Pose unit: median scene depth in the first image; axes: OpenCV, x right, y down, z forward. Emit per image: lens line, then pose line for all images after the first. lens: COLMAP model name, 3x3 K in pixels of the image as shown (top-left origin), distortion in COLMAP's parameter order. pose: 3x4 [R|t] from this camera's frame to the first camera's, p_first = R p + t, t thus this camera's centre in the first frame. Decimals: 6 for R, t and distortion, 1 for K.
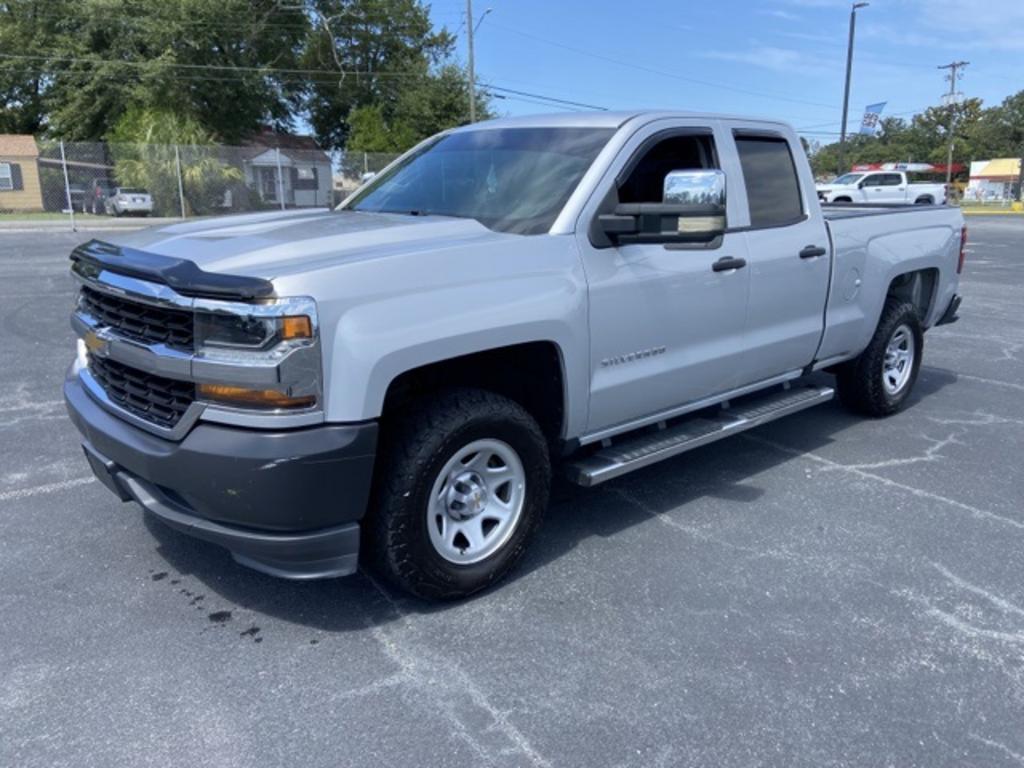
lens RADIAL K [[759.3, 0, 509.2], [0, 759.3, 380.6], [0, 0, 1]] dist [-0.007648, 0.001820]
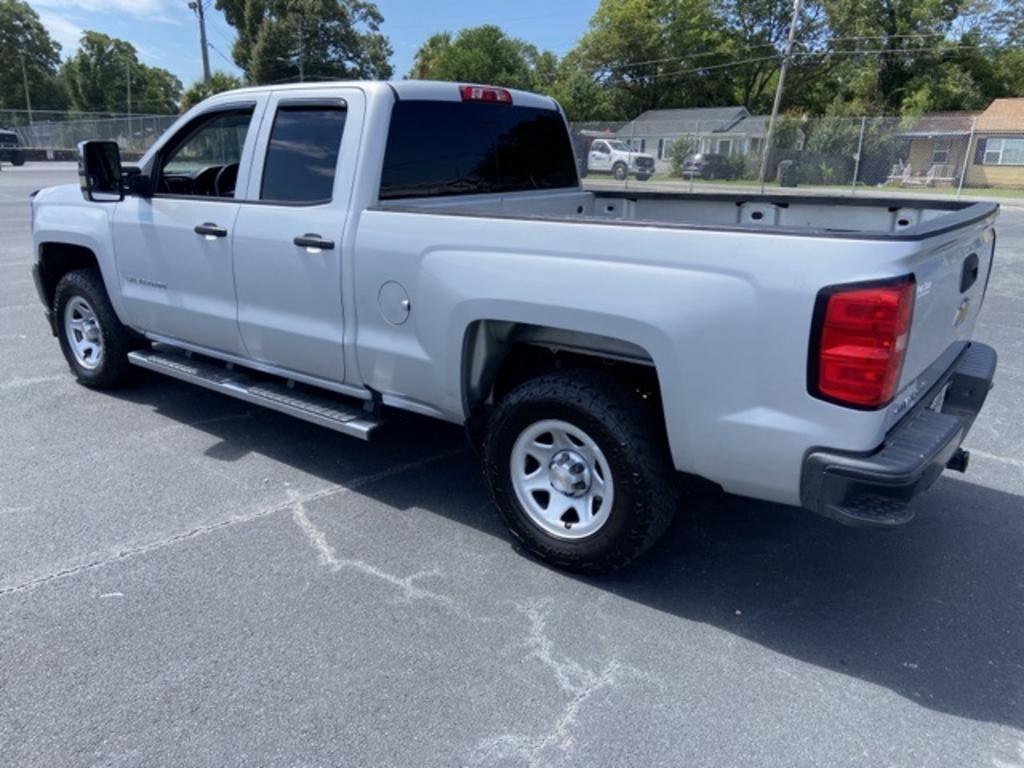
lens RADIAL K [[759.3, 0, 509.2], [0, 759.3, 380.6], [0, 0, 1]] dist [-0.007648, 0.001820]
pose [[0.246066, 0.307703, -0.919114, 1.229873], [-0.260047, 0.934462, 0.243221, -0.277941], [0.933717, 0.179164, 0.309957, 0.938901]]
